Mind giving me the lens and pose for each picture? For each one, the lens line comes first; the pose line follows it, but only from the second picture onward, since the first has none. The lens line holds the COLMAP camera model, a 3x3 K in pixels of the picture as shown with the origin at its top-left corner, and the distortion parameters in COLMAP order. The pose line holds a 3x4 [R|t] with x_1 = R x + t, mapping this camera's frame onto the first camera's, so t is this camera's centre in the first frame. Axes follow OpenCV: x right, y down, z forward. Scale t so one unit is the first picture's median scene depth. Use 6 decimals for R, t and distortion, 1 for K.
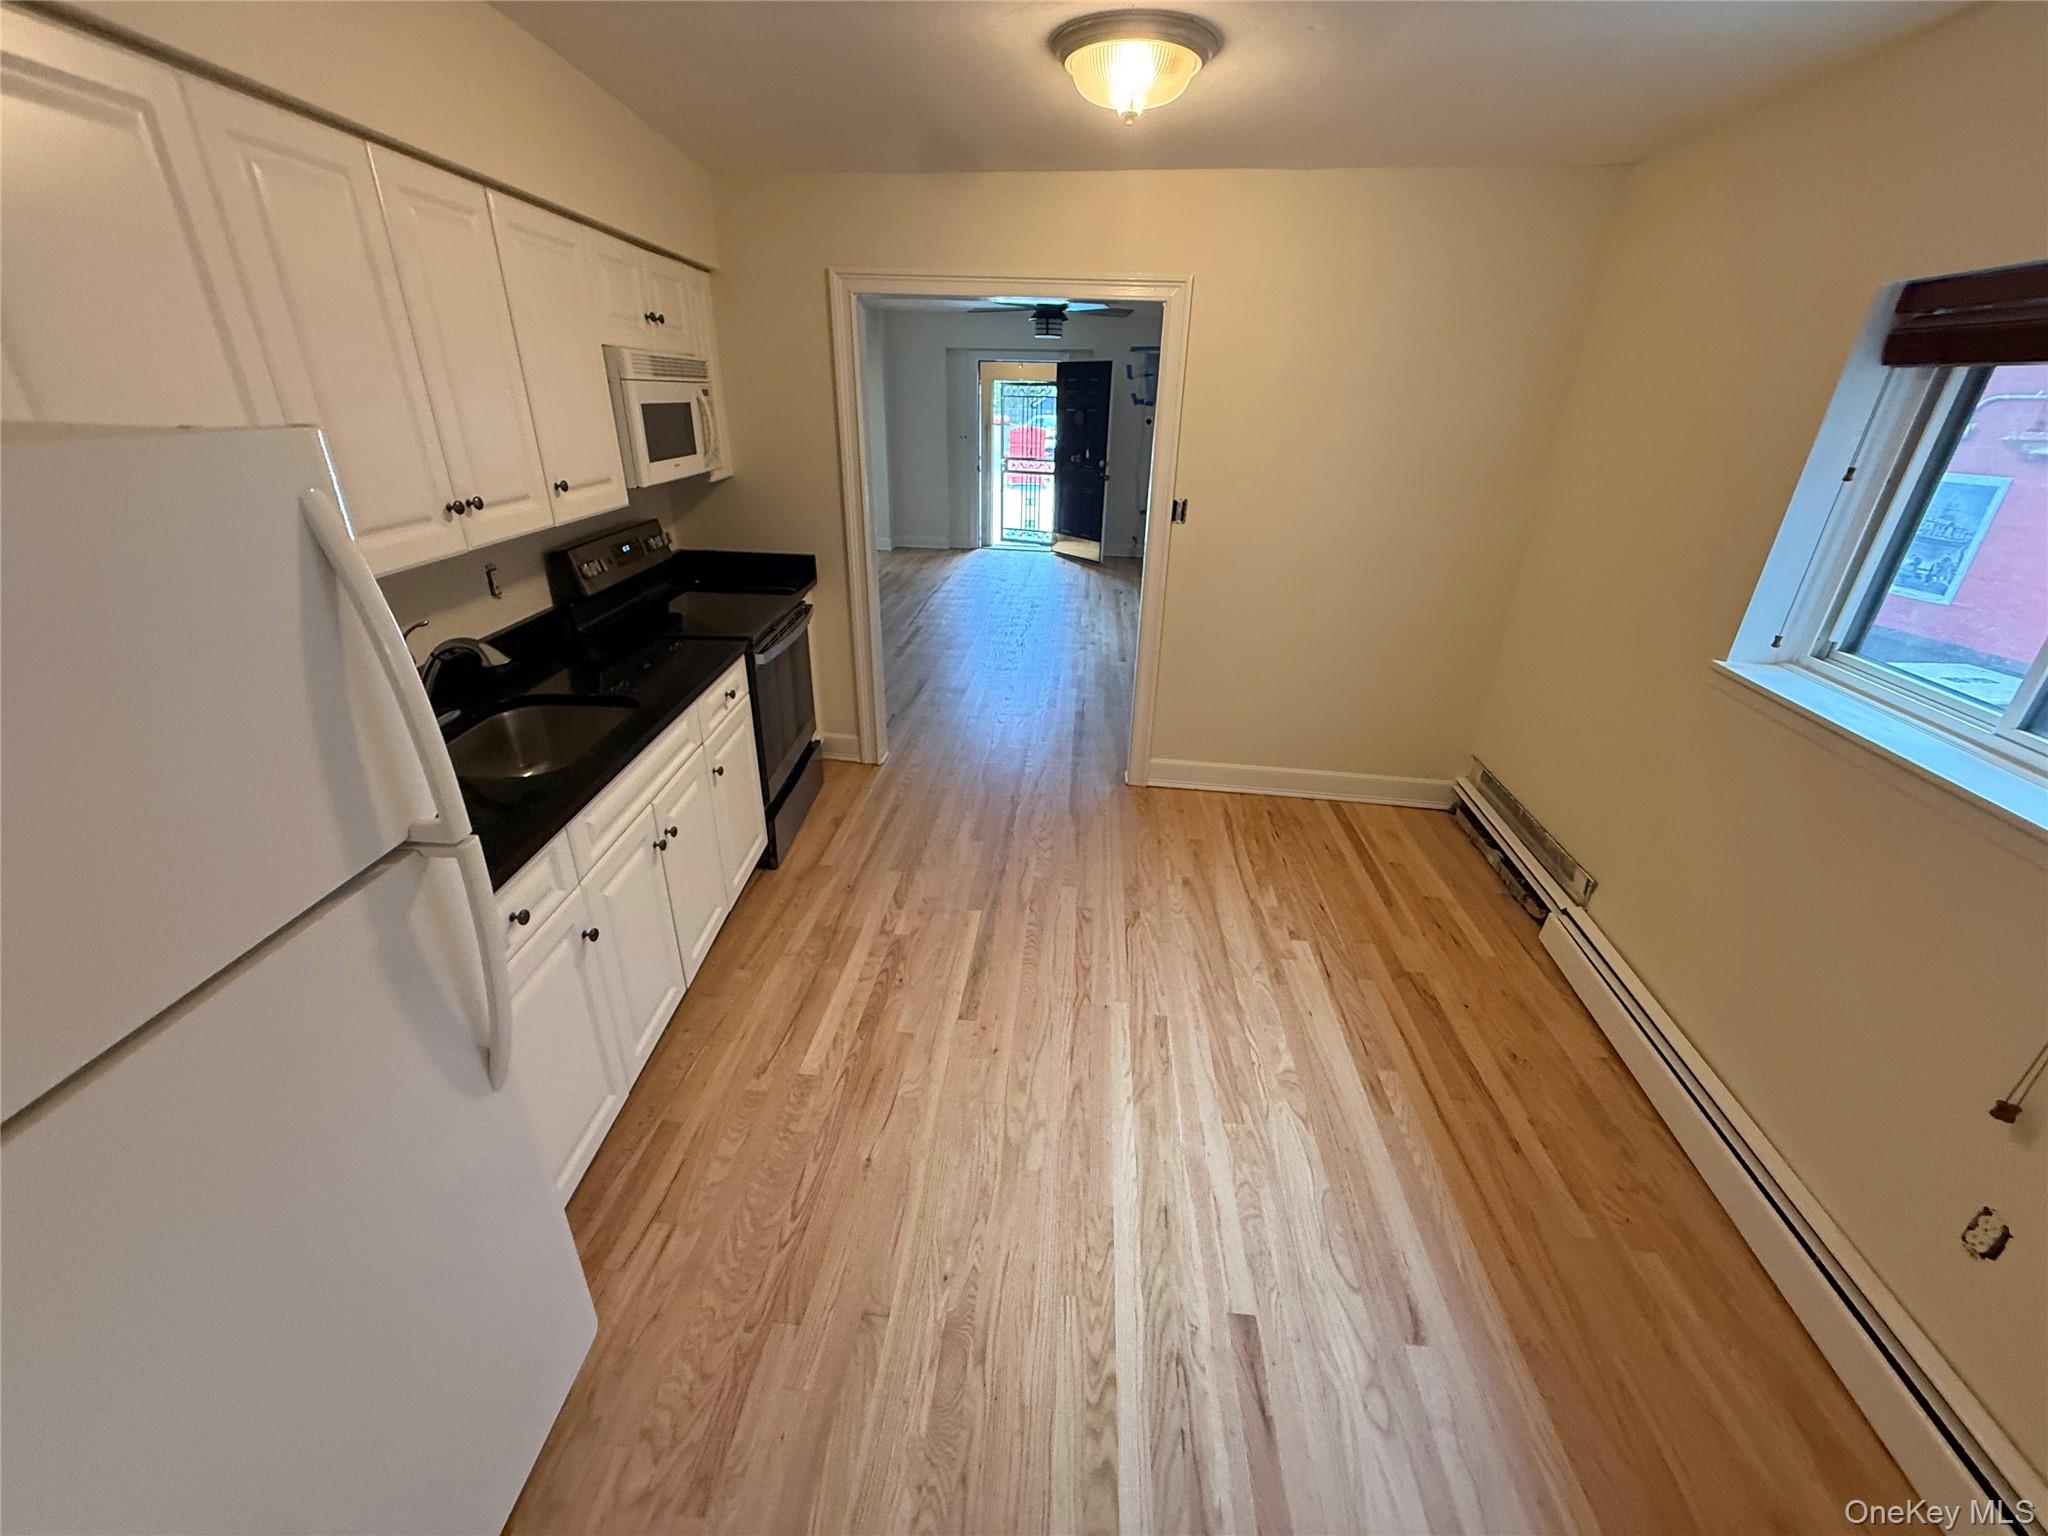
lens RADIAL K [[824.1, 0, 1014.9], [0, 824.1, 771.6], [0, 0, 1]] dist [0.001139, -0.000010]
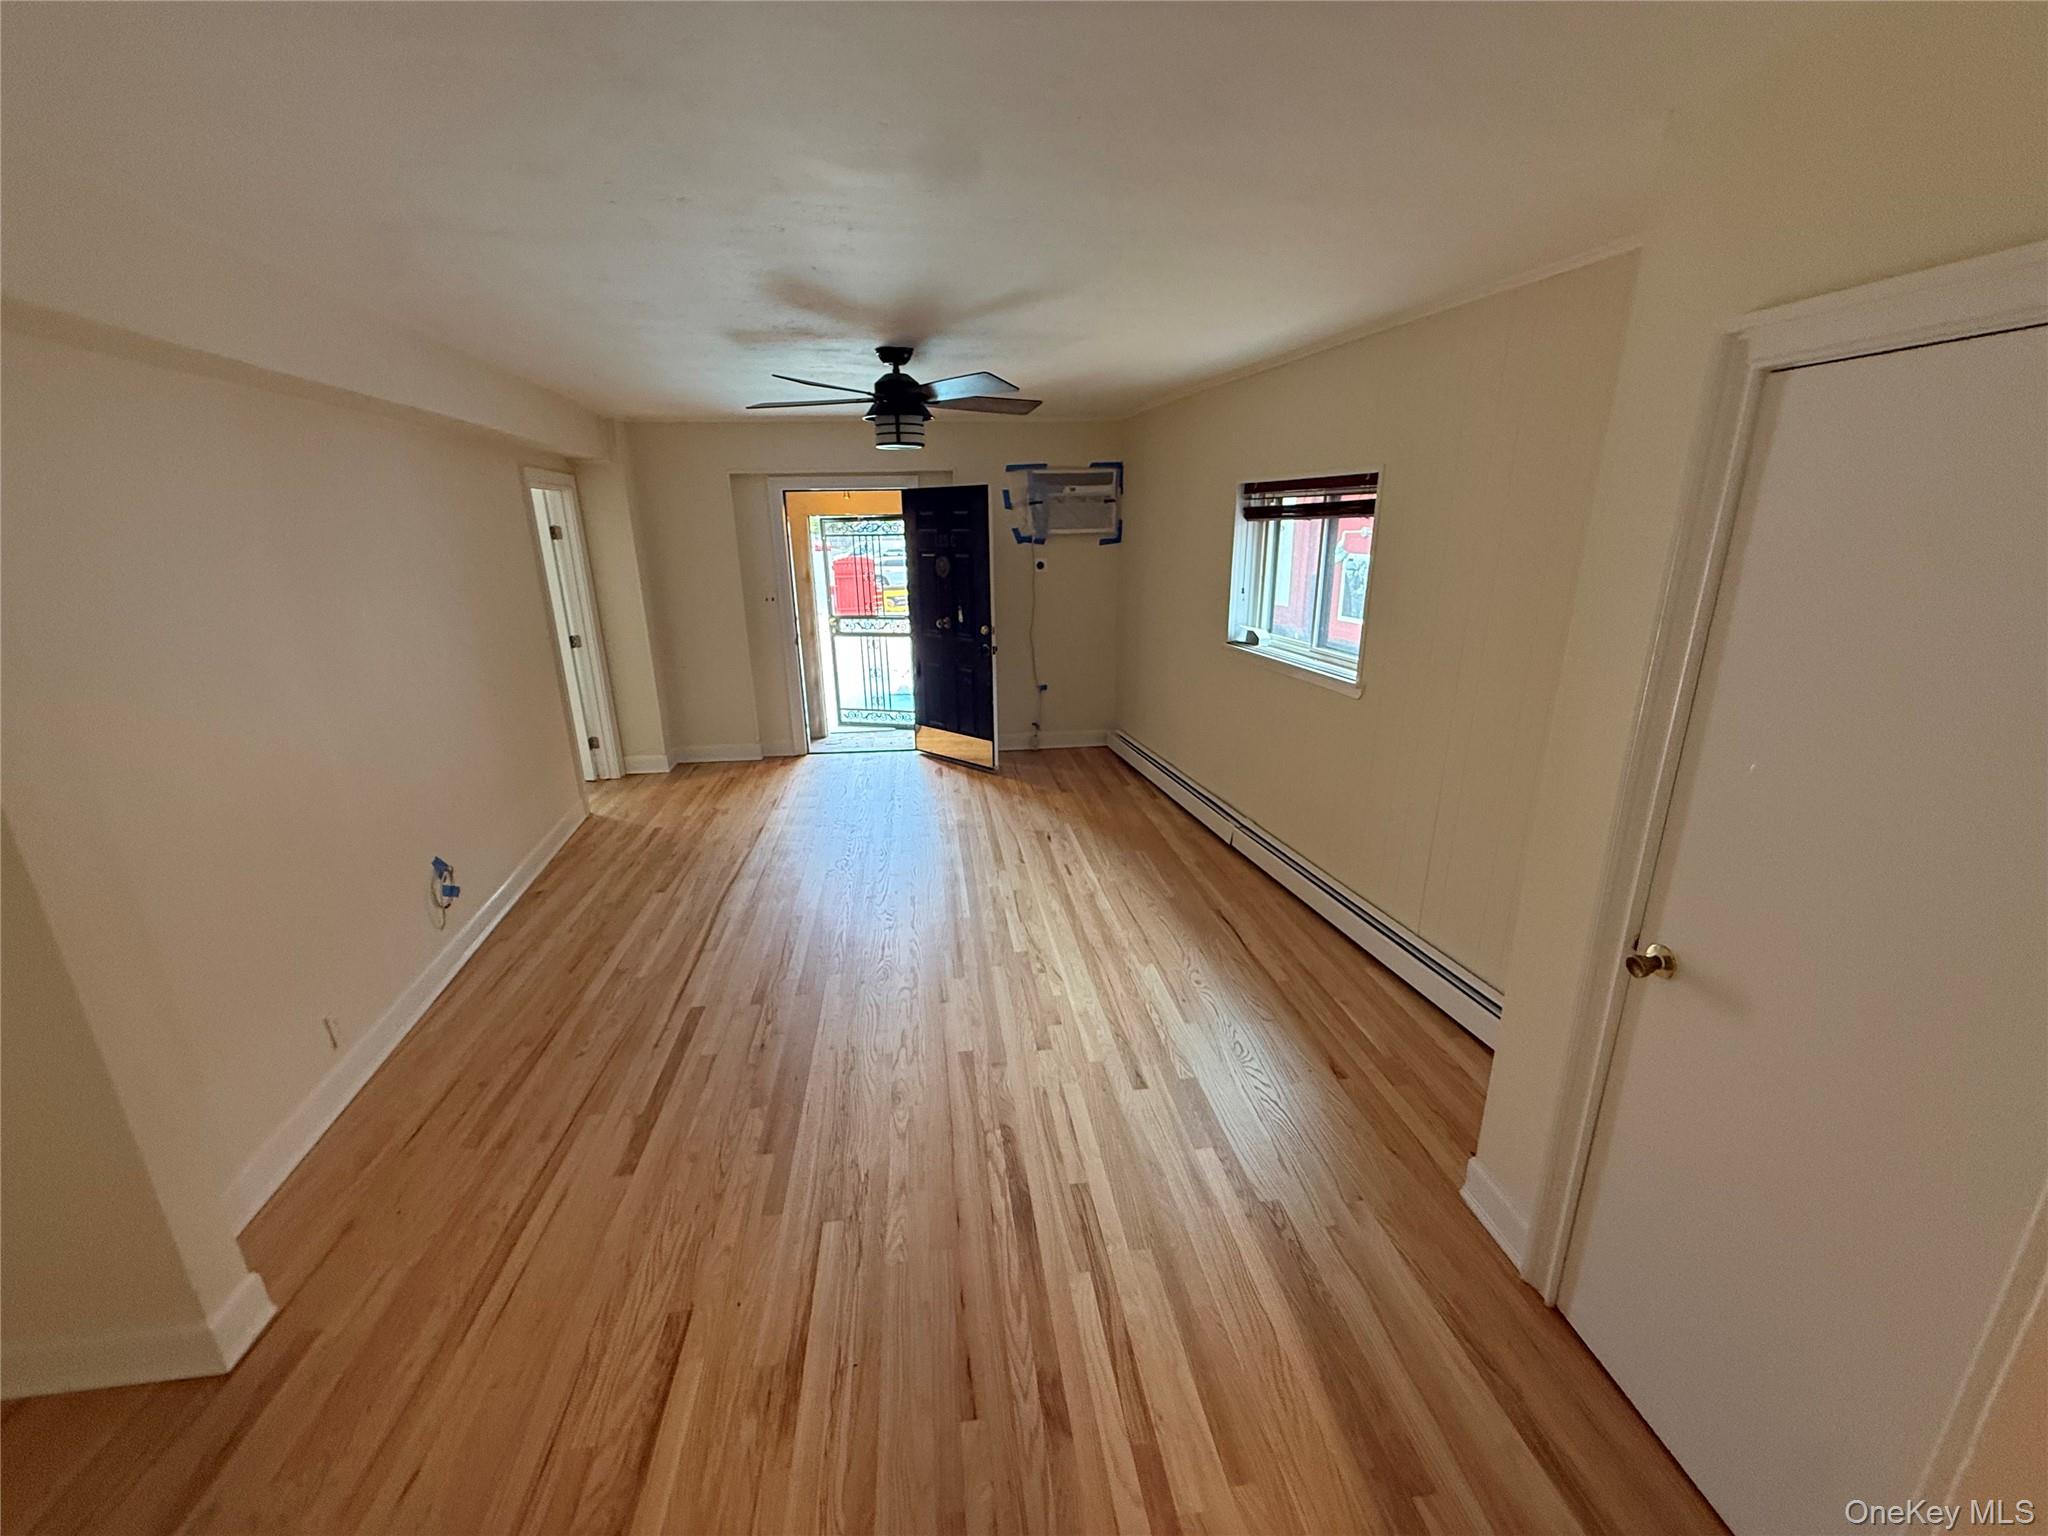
lens RADIAL K [[824.1, 0, 1019.3], [0, 824.1, 776.3], [0, 0, 1]] dist [0.001139, -0.000010]
pose [[0.976845, -0.096125, 0.191138, -0.018739], [0.118744, 0.986743, -0.110621, -0.504728], [-0.177971, 0.130757, 0.975310, 1.005316]]
